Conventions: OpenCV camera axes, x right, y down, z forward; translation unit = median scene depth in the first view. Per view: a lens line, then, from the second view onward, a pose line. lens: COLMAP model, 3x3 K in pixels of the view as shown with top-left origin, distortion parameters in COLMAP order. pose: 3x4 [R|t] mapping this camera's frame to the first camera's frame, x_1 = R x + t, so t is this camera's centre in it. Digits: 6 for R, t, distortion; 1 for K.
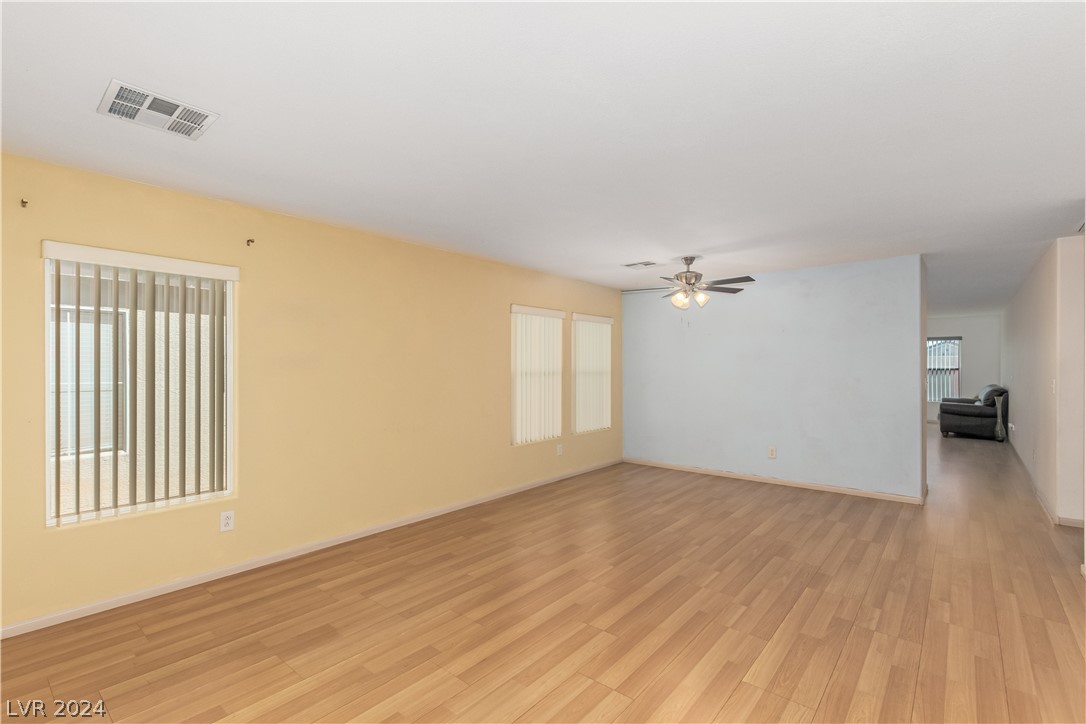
lens RADIAL K [[495.6, 0, 545.9], [0, 495.6, 361.1], [0, 0, 1]] dist [0.005591, -0.001377]
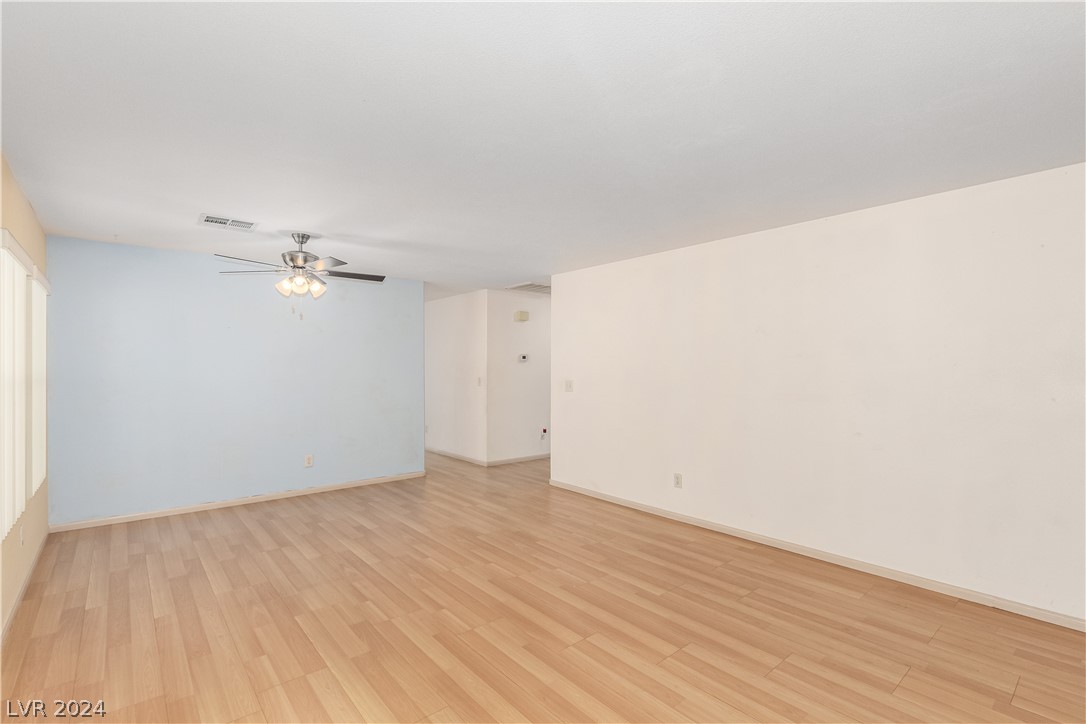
lens RADIAL K [[495.6, 0, 539.5], [0, 495.6, 367.3], [0, 0, 1]] dist [0.005591, -0.001377]
pose [[0.173169, 0.002132, 0.984890, -0.517743], [-0.009999, 0.999950, -0.000407, 0.006197], [-0.984841, -0.009777, 0.173181, 0.554354]]
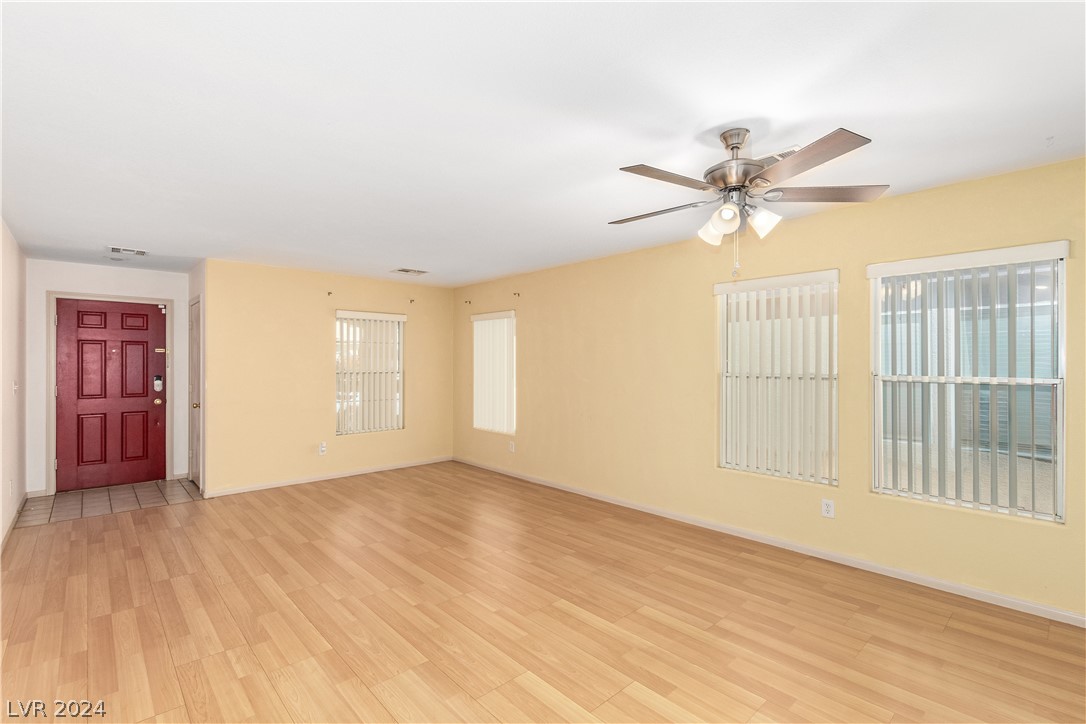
lens RADIAL K [[495.6, 0, 541.7], [0, 495.6, 365.2], [0, 0, 1]] dist [0.005591, -0.001377]
pose [[-0.133308, 0.003987, -0.991067, 0.899023], [0.008298, 0.999961, 0.002907, 0.007098], [0.991040, -0.007837, -0.133336, 1.027254]]
